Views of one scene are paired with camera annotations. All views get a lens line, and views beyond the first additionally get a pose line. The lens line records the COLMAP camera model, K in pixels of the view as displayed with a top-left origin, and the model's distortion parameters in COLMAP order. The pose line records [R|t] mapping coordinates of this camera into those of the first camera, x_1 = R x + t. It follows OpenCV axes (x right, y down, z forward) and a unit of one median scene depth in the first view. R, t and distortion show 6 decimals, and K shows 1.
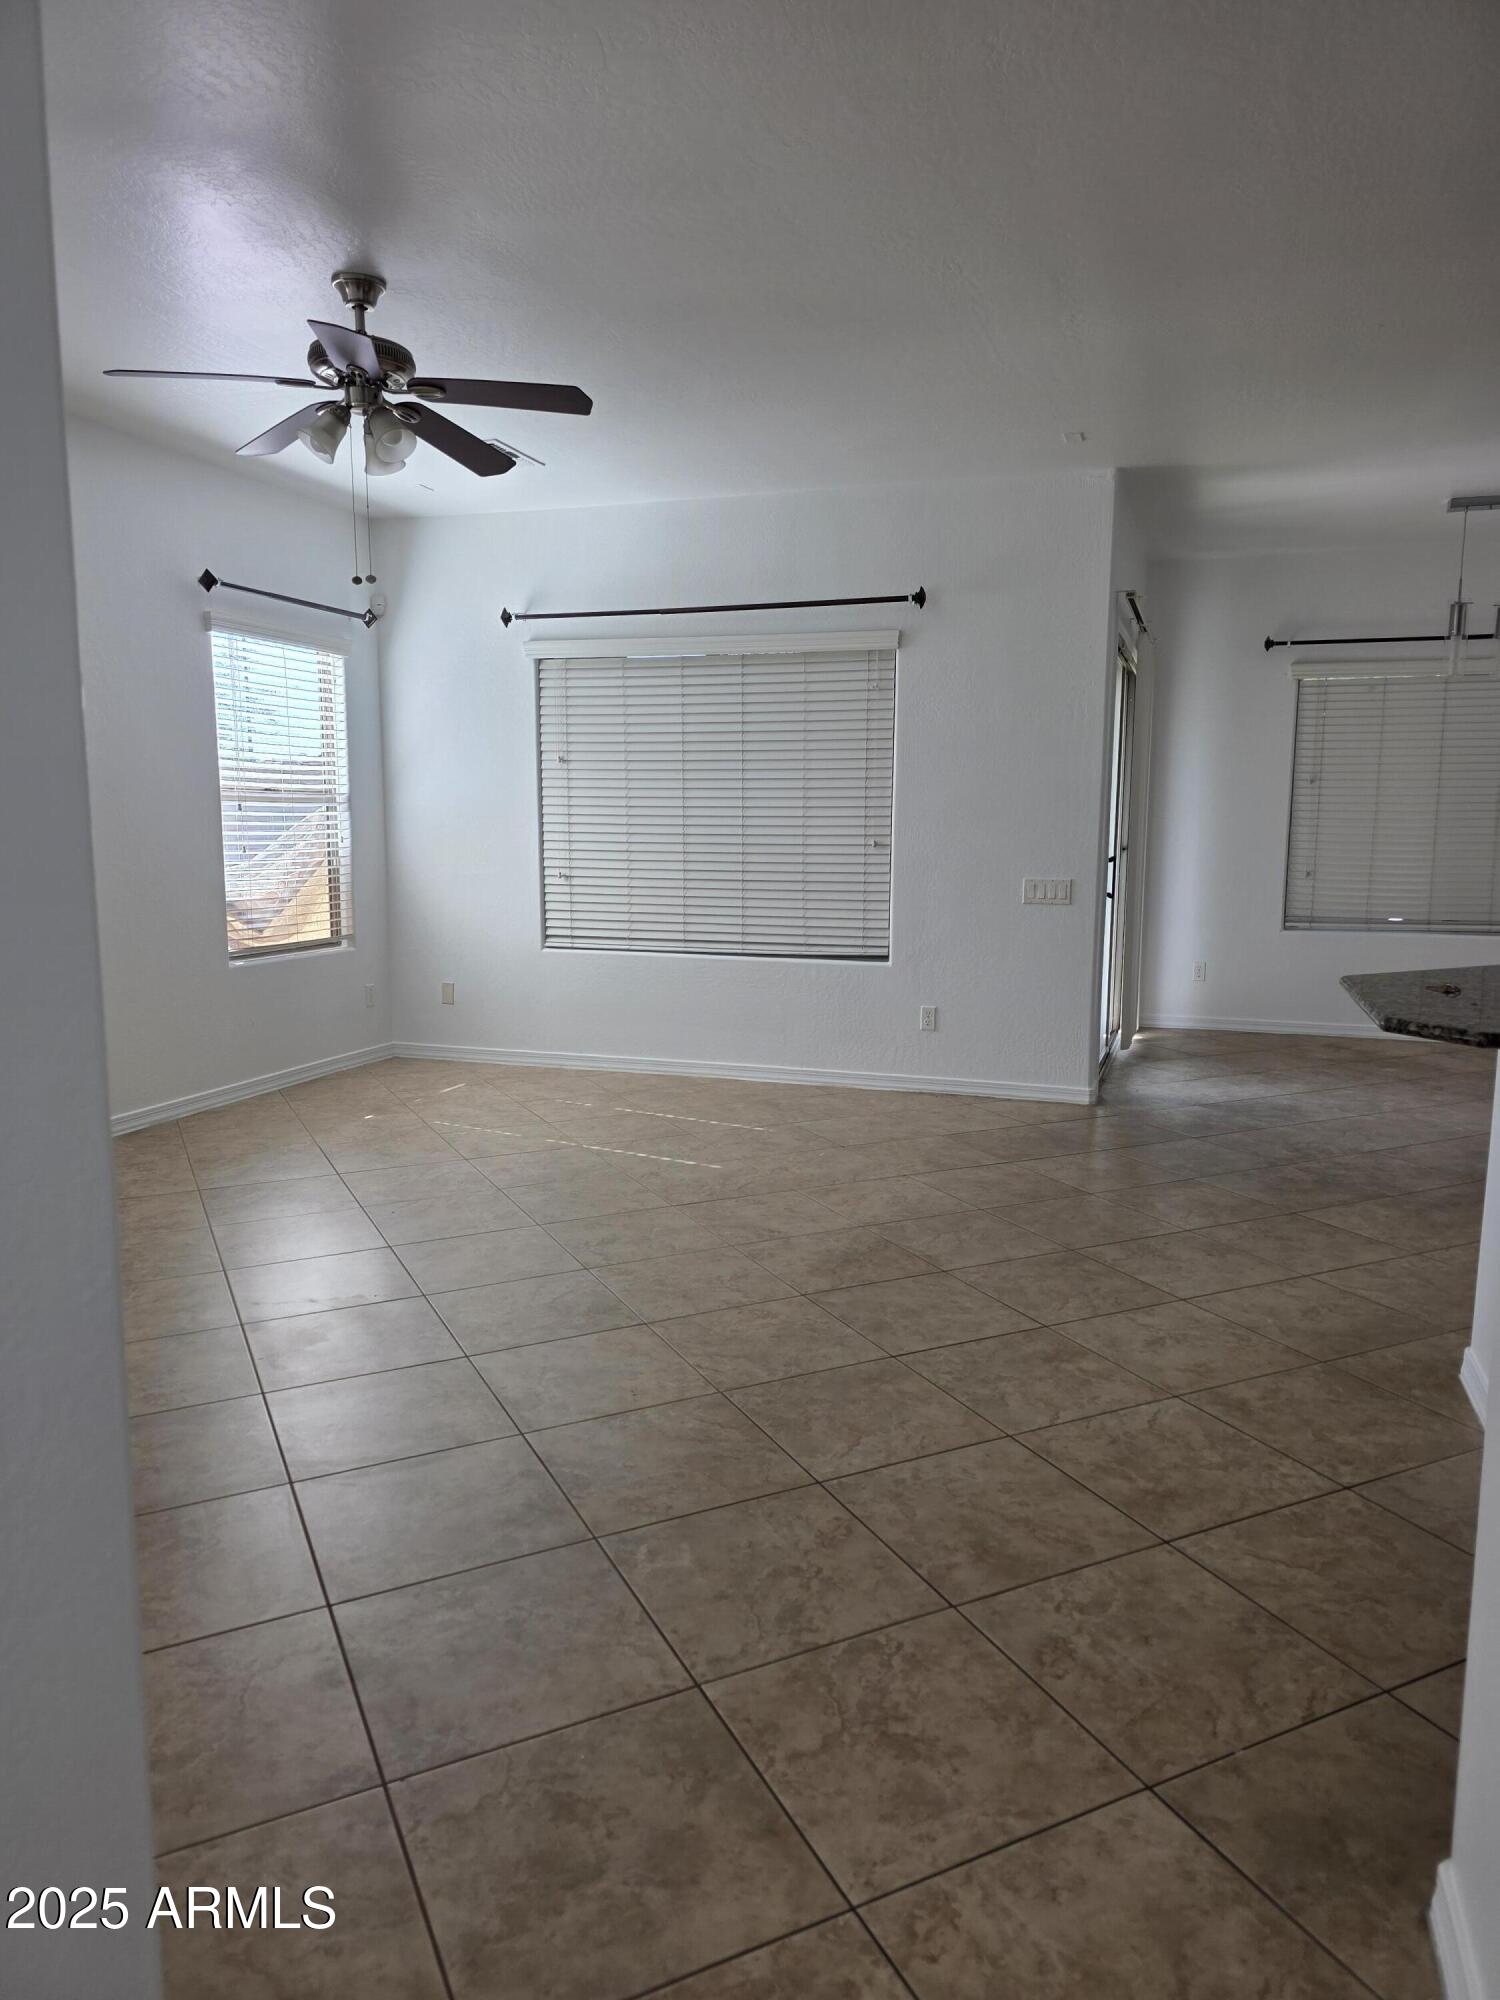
lens RADIAL K [[1383.2, 0, 750.0], [0, 1383.2, 1000.0], [0, 0, 1]] dist [0.045992, -0.000359]
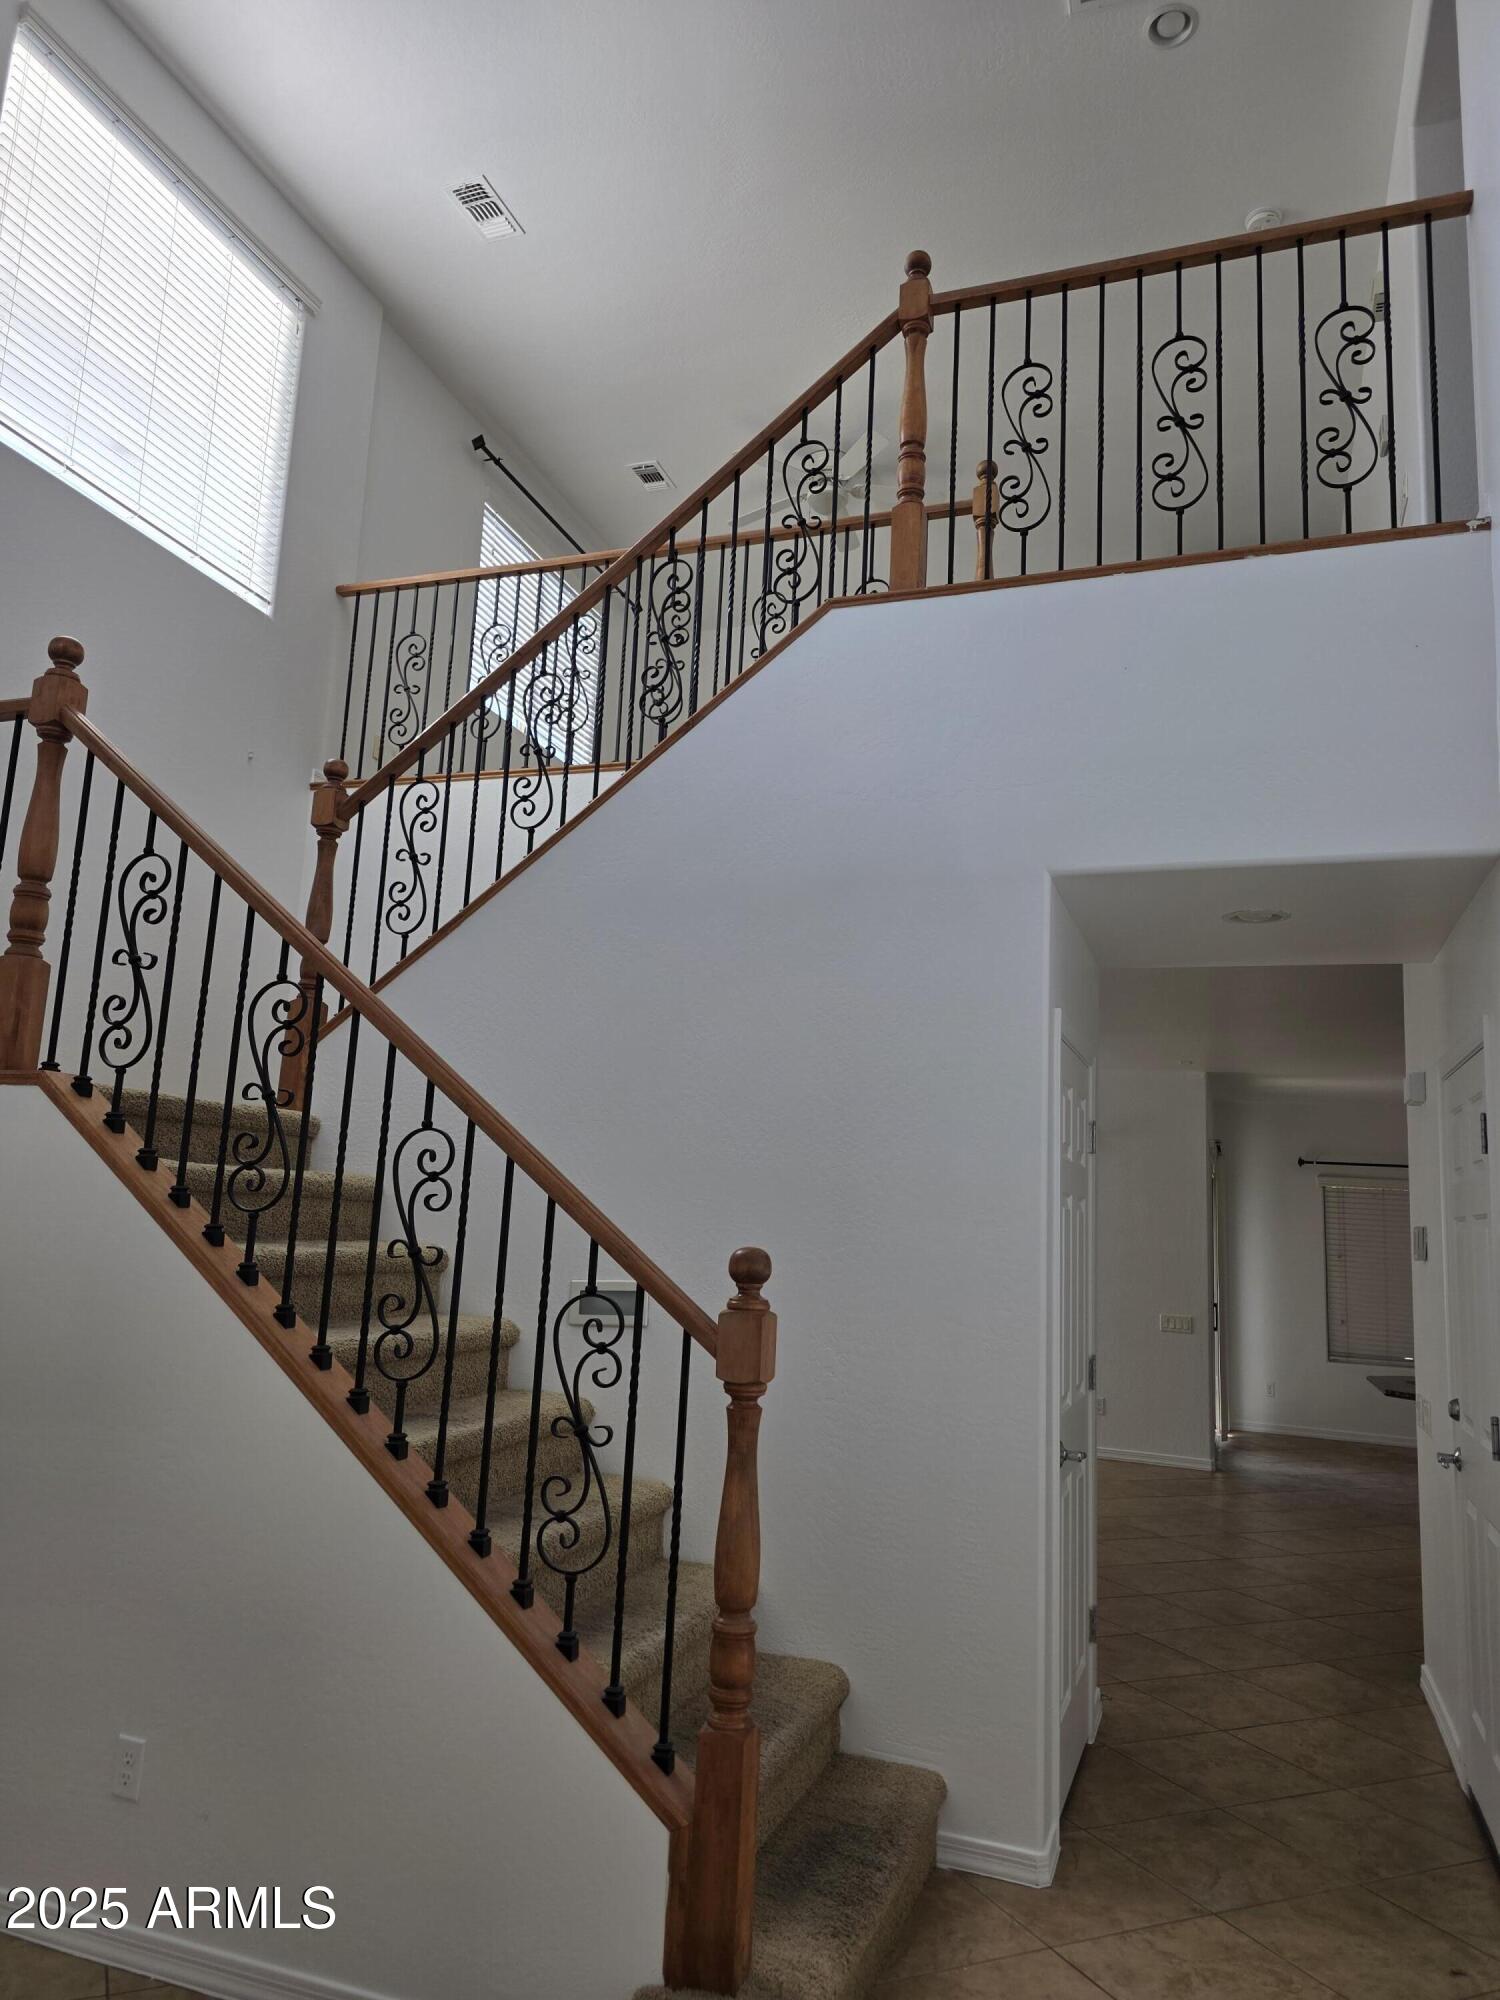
lens RADIAL K [[1341.2, 0, 747.8], [0, 1341.2, 991.8], [0, 0, 1]] dist [0.025775, -0.002911]
pose [[0.998661, 0.040782, -0.031840, -0.237975], [-0.048553, 0.951303, -0.304408, 0.051690], [0.017876, 0.305547, 0.952009, -0.577255]]
